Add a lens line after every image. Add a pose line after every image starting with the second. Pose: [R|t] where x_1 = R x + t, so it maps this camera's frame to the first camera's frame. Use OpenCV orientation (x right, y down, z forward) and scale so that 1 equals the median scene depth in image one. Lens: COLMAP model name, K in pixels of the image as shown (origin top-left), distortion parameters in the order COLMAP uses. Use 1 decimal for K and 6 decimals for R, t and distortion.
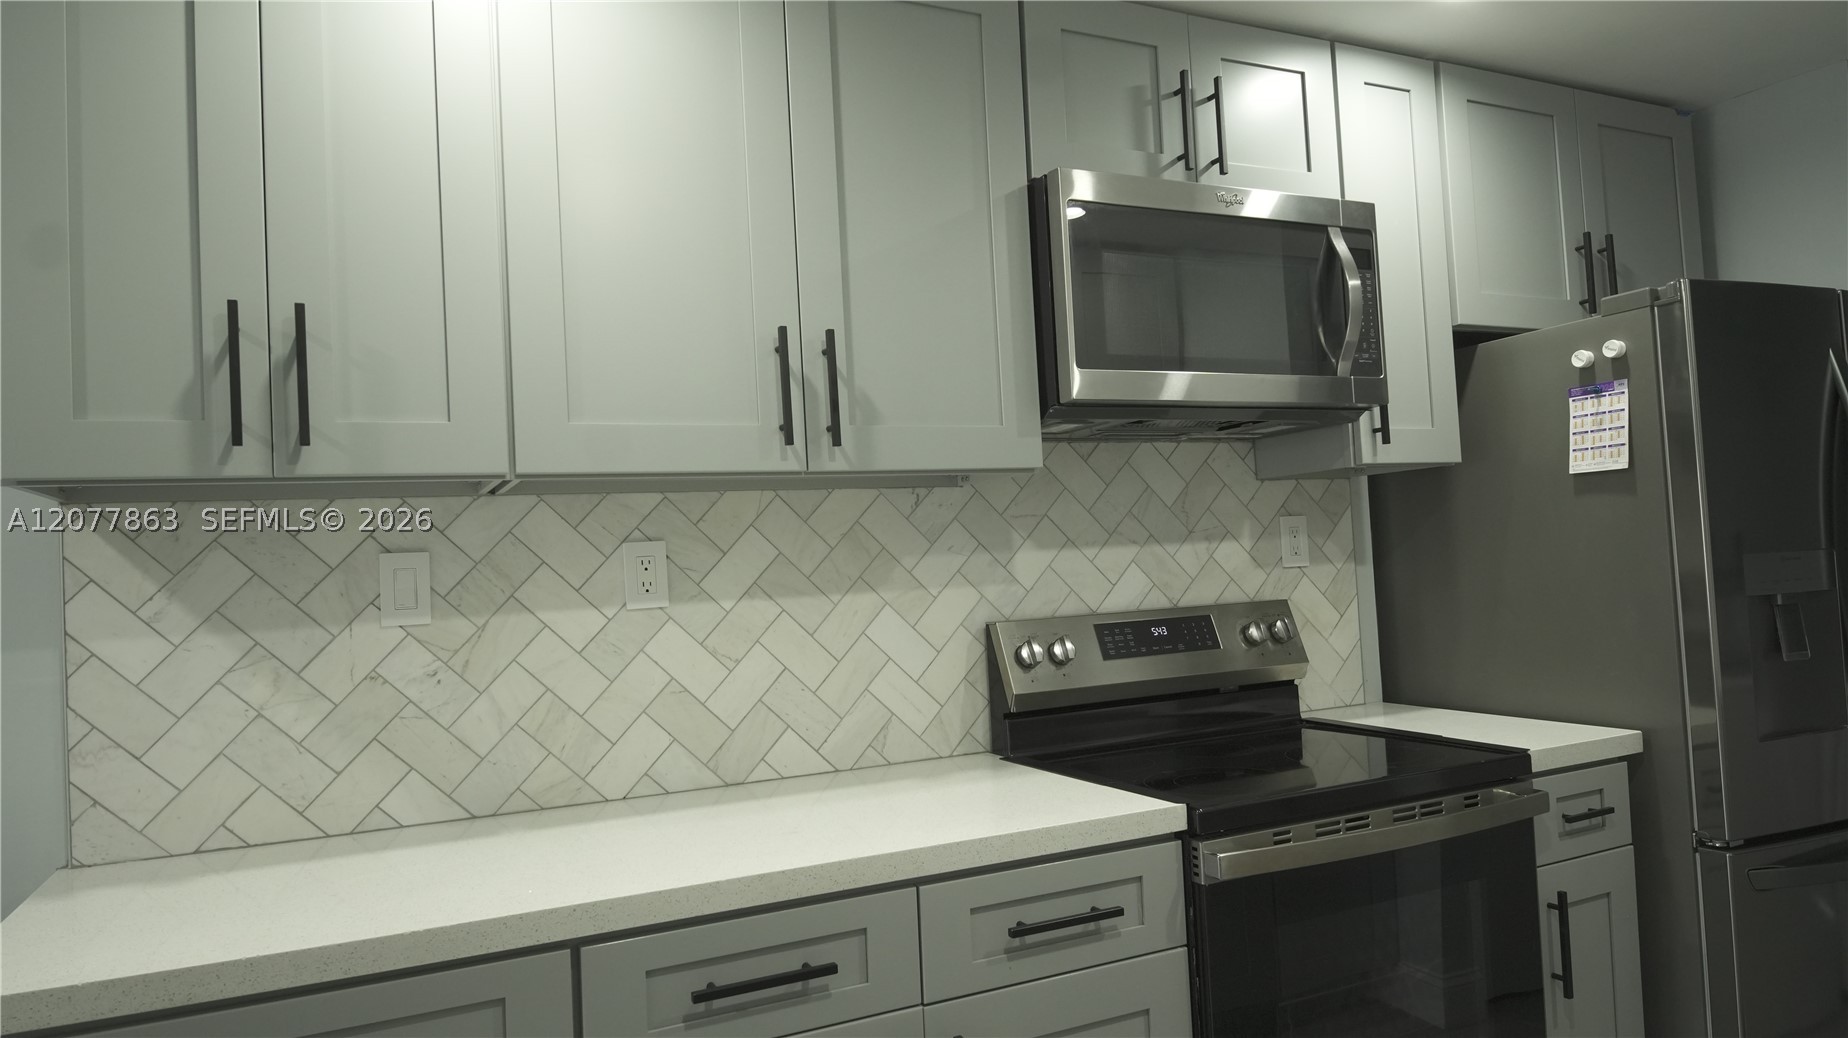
lens RADIAL K [[1159.8, 0, 928.2], [0, 1159.8, 524.2], [0, 0, 1]] dist [0.032993, -0.047638]
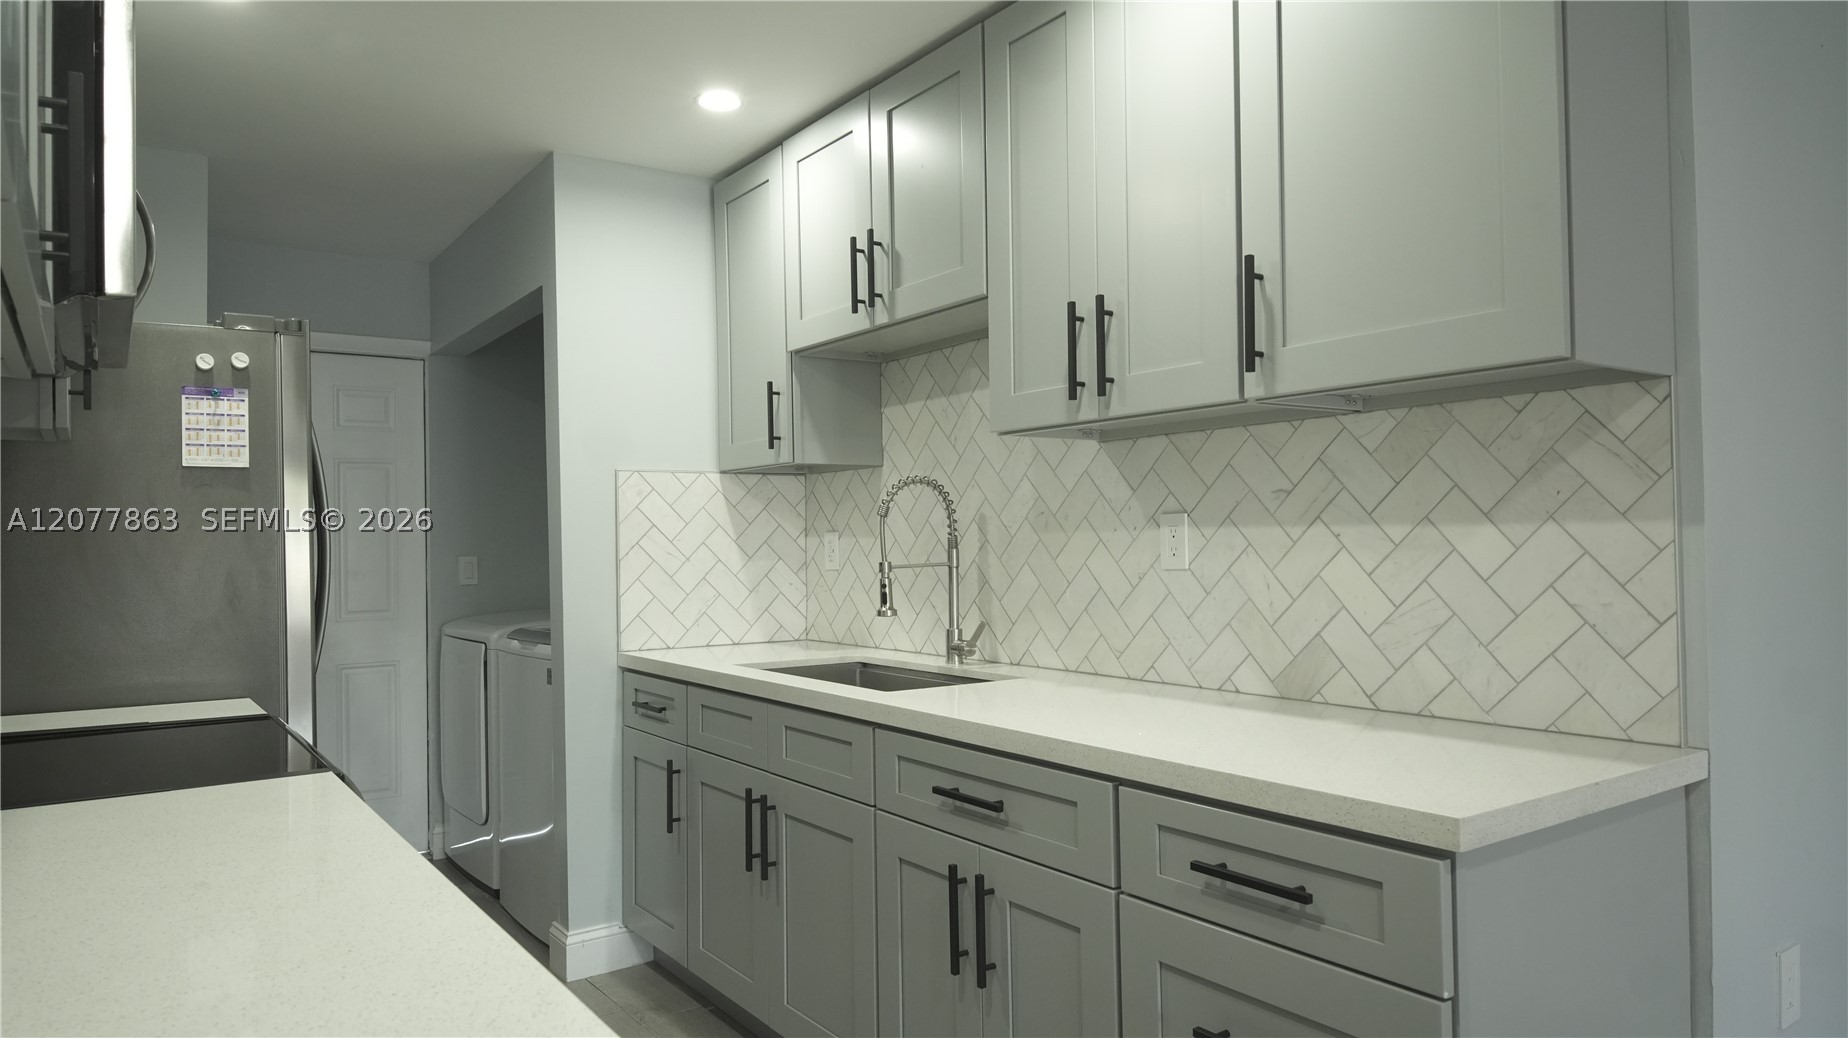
lens RADIAL K [[1159.8, 0, 909.8], [0, 1159.8, 528.1], [0, 0, 1]] dist [0.032993, -0.047638]
pose [[-0.164892, 0.066210, 0.984087, -0.656742], [-0.008602, 0.997610, -0.068561, 0.088130], [-0.986274, -0.019771, -0.163928, 0.578247]]
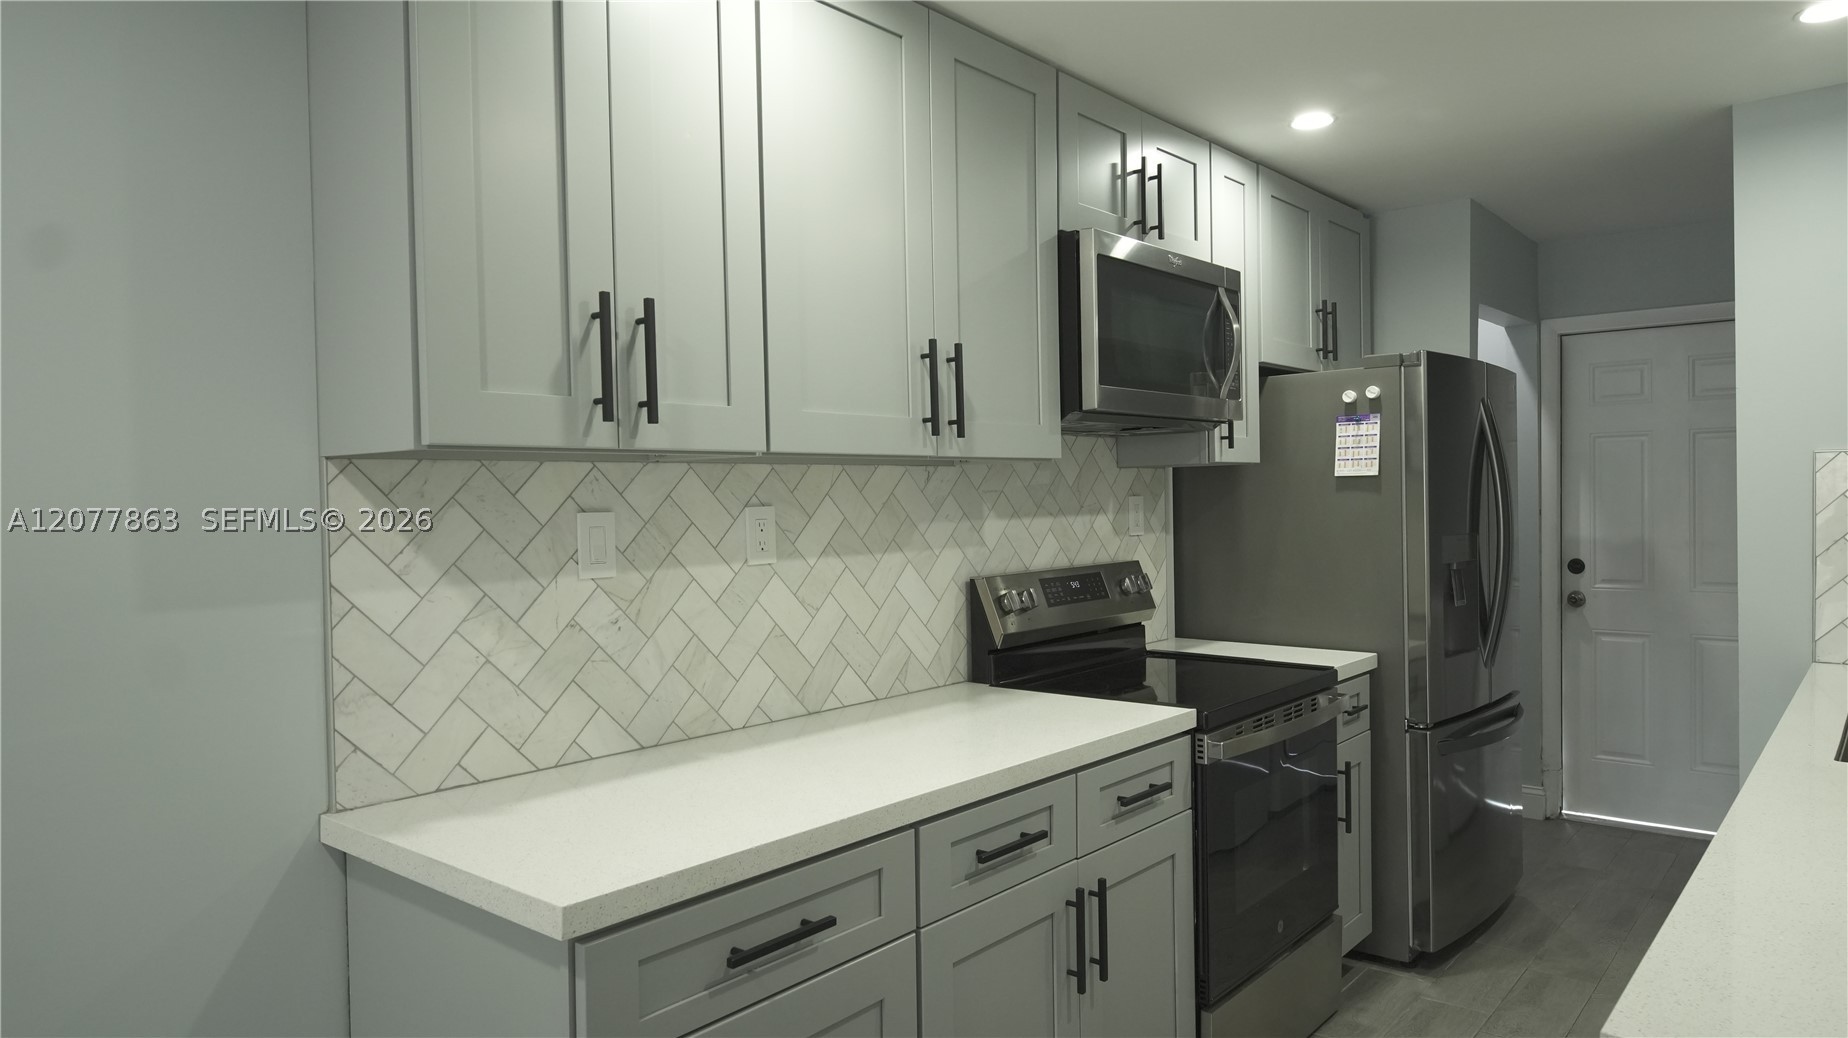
lens RADIAL K [[1159.8, 0, 937.2], [0, 1159.8, 523.2], [0, 0, 1]] dist [0.032993, -0.047638]
pose [[0.911922, 0.025368, 0.409578, -0.528084], [-0.043237, 0.998472, 0.034424, -0.014779], [-0.408079, -0.049101, 0.911625, -0.115353]]
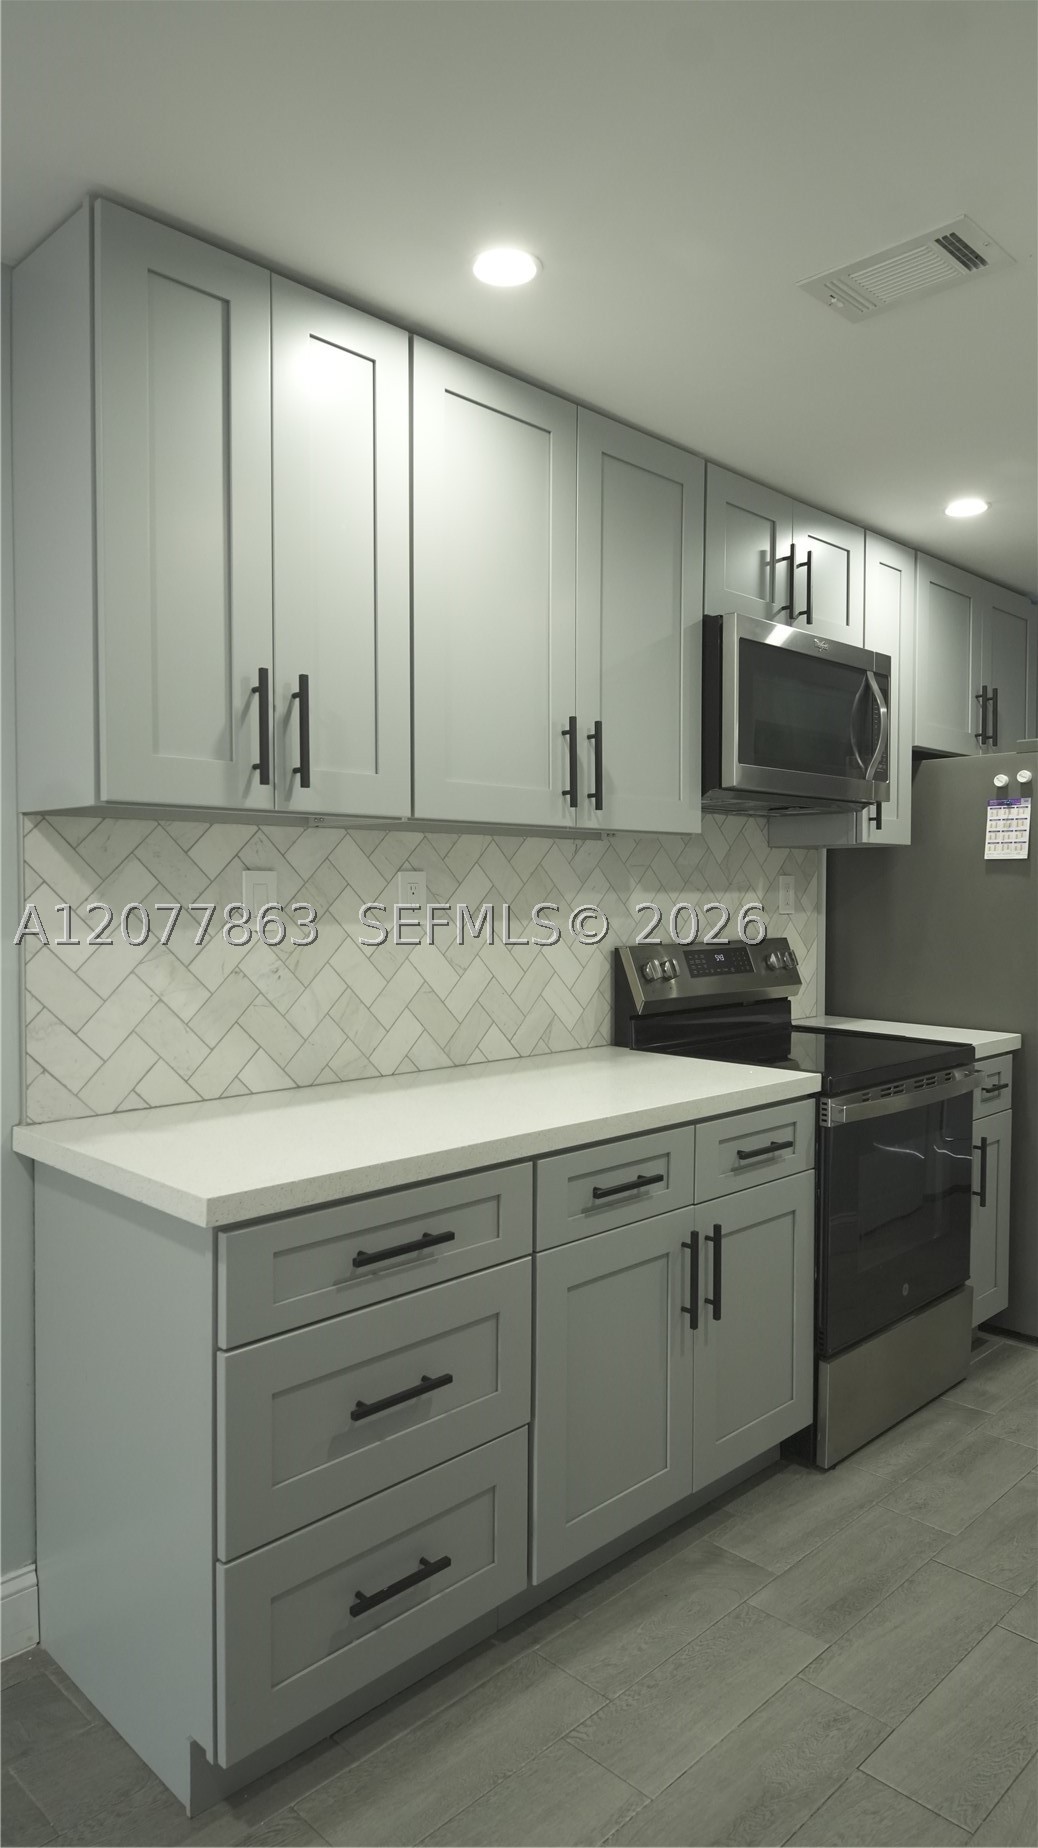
lens RADIAL K [[1159.8, 0, 530.0], [0, 1159.8, 928.5], [0, 0, 1]] dist [0.032993, -0.047638]
pose [[0.942798, 0.041978, 0.330710, -0.507765], [-0.062705, 0.996663, 0.052251, 0.003082], [-0.327413, -0.069999, 0.942285, -0.205883]]
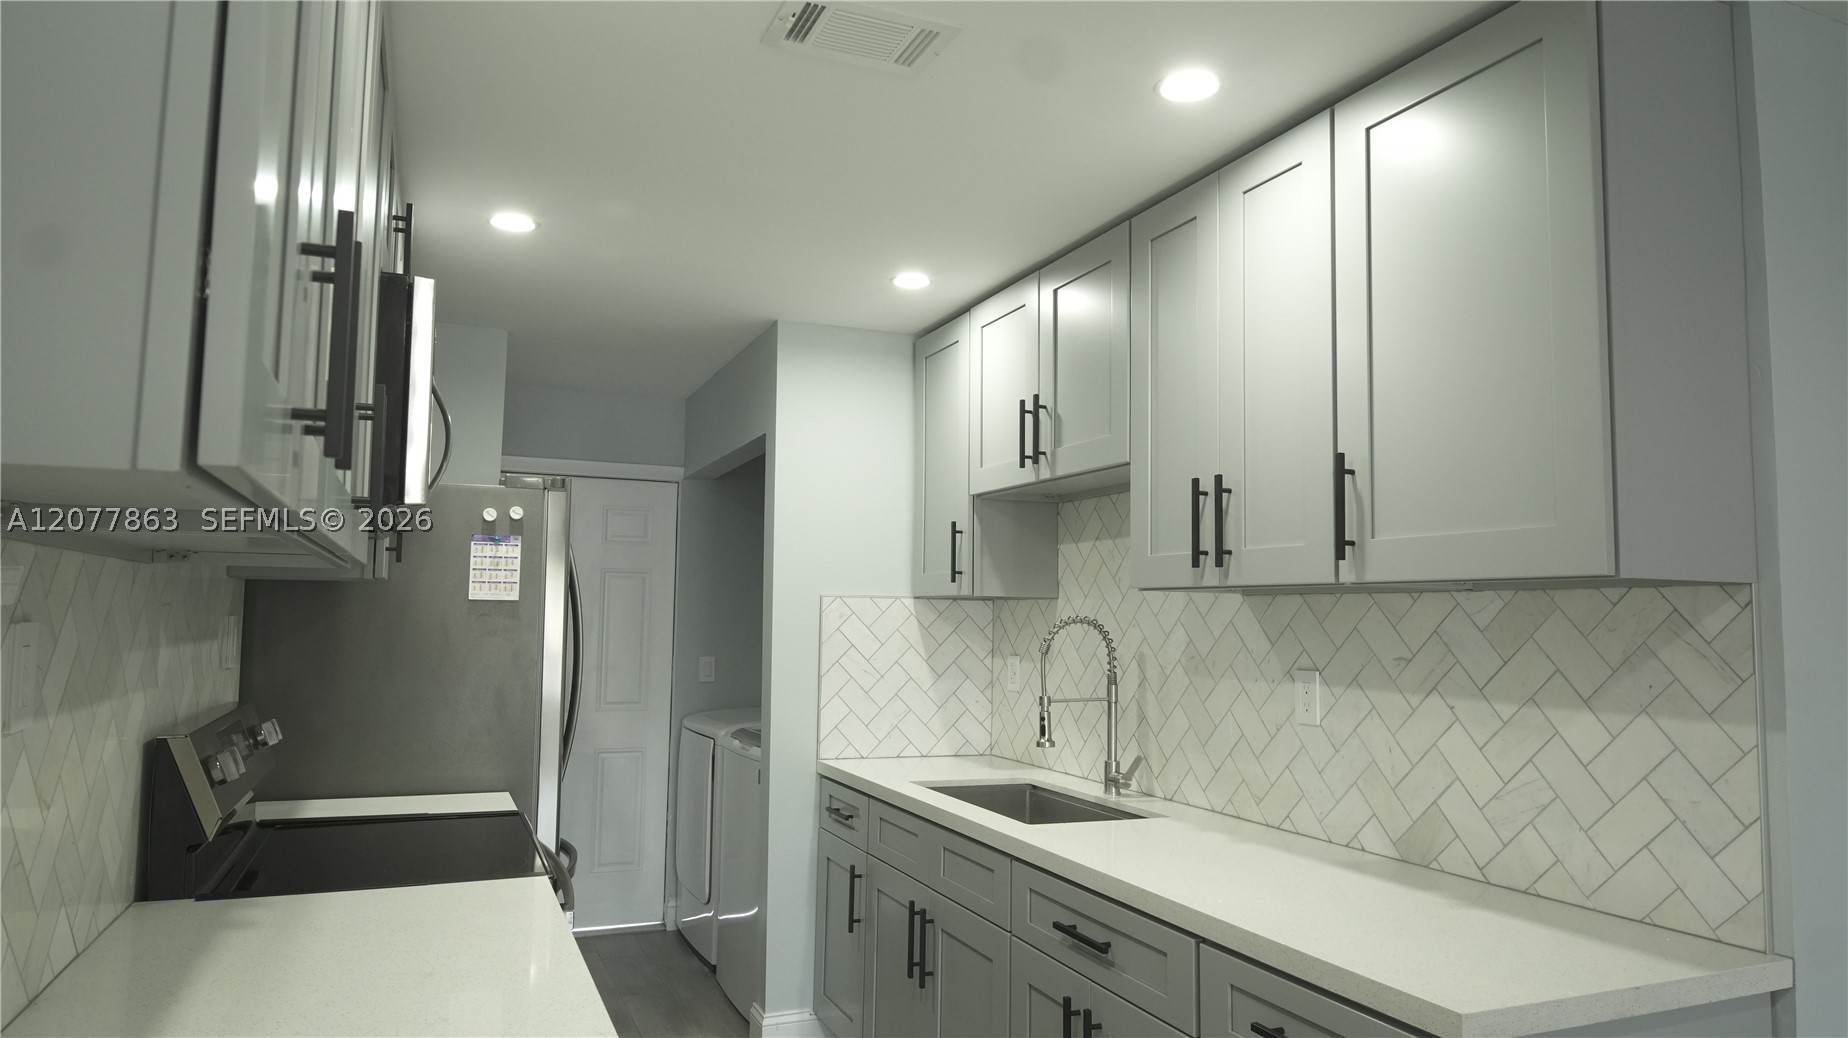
lens RADIAL K [[1159.8, 0, 911.8], [0, 1159.8, 525.2], [0, 0, 1]] dist [0.032993, -0.047638]
pose [[0.050271, 0.132376, 0.989924, -0.804447], [-0.049554, 0.990287, -0.129908, 0.021554], [-0.997506, -0.042524, 0.056342, 0.481287]]
